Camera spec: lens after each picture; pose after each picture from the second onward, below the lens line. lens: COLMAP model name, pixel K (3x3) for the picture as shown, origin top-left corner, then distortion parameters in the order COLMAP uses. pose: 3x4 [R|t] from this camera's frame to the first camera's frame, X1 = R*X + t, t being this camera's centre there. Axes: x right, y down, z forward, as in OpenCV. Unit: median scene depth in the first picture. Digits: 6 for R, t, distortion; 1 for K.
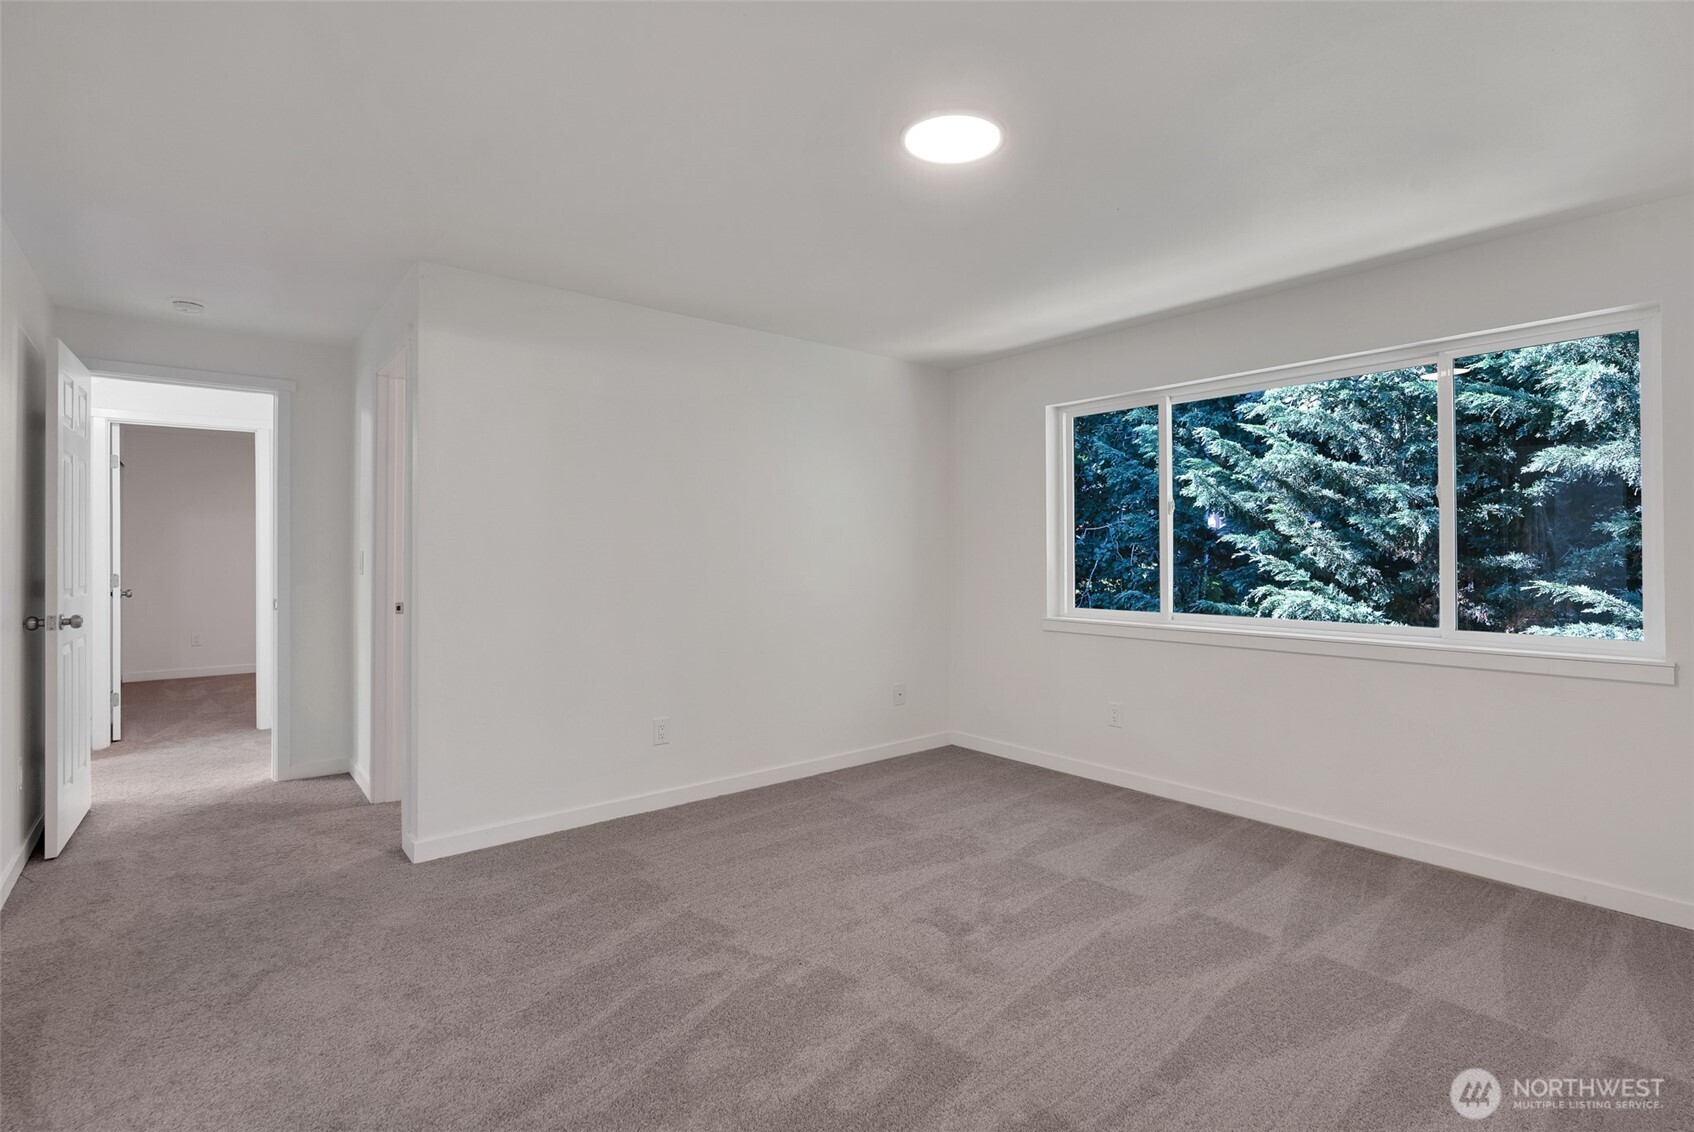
lens RADIAL K [[795.5, 0, 842.3], [0, 795.5, 549.1], [0, 0, 1]] dist [-0.008389, 0.000486]
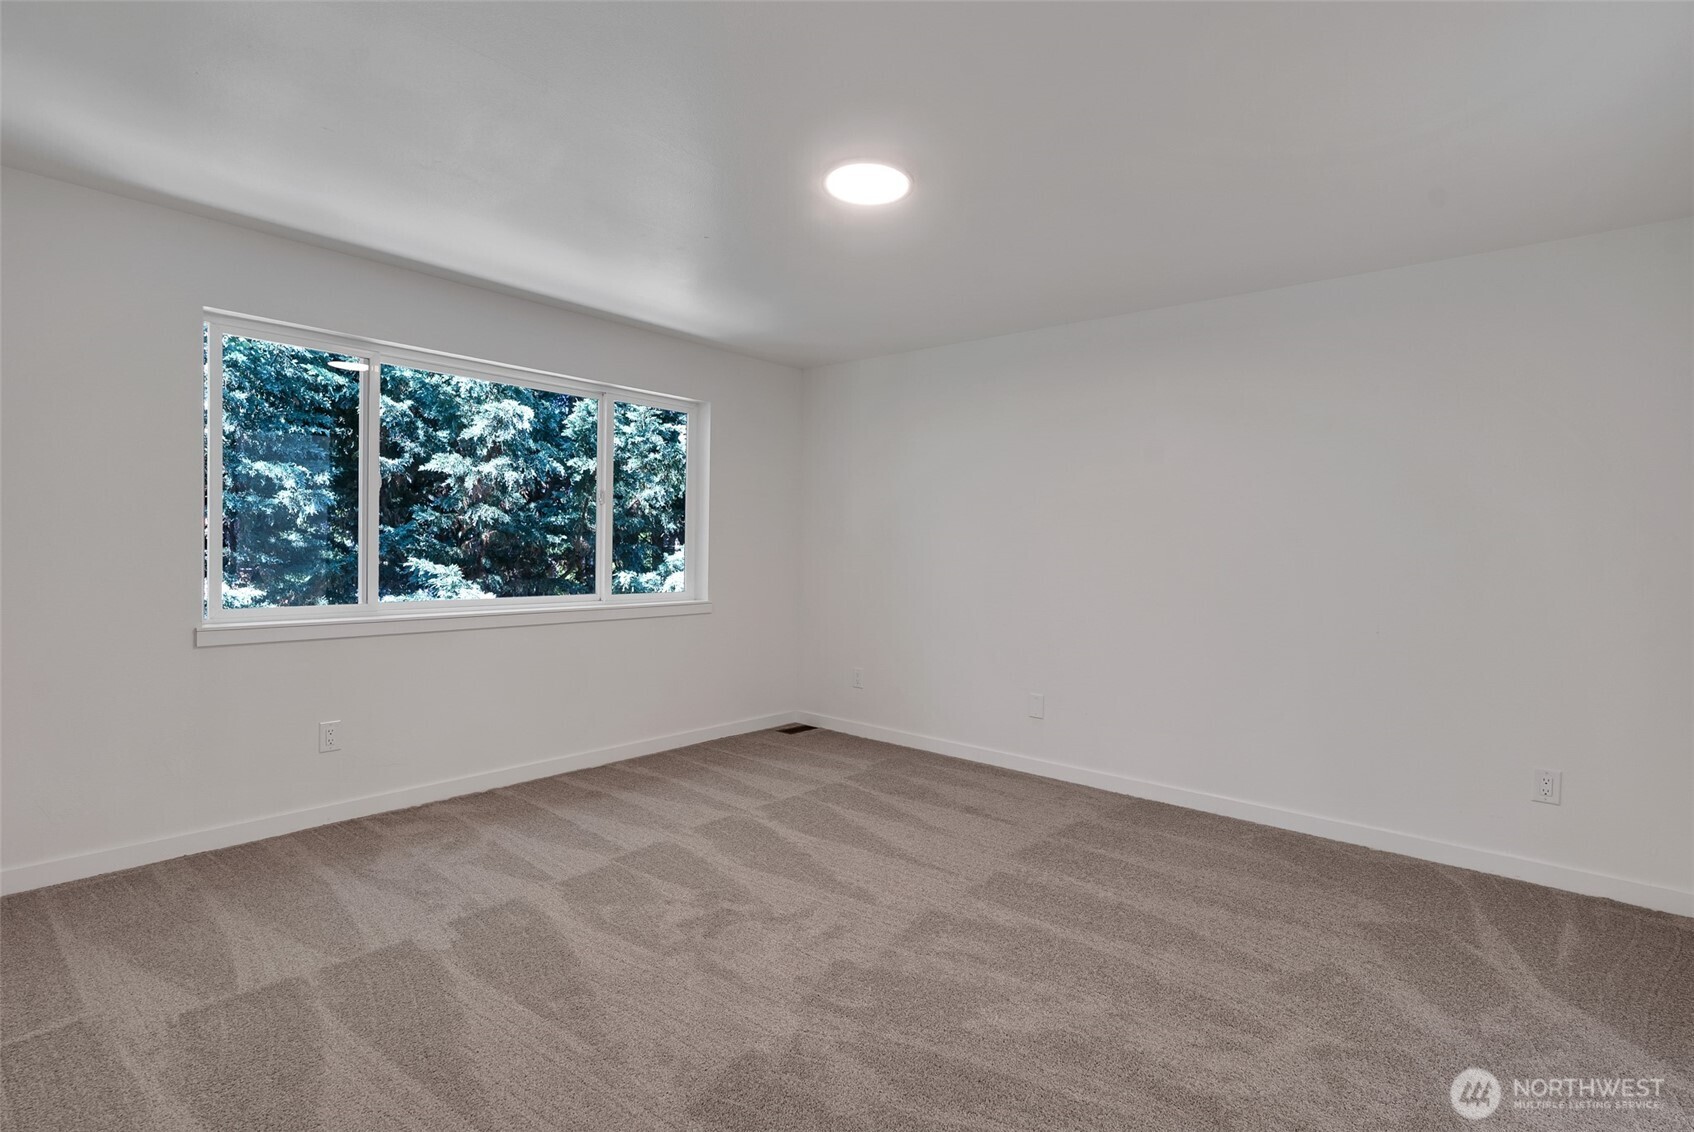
lens RADIAL K [[795.5, 0, 842.3], [0, 795.5, 549.1], [0, 0, 1]] dist [-0.008389, 0.000486]
pose [[-0.175420, -0.007530, 0.984465, -0.729091], [-0.026874, 0.999635, 0.002857, 0.007750], [-0.984127, -0.025956, -0.175558, 0.887158]]
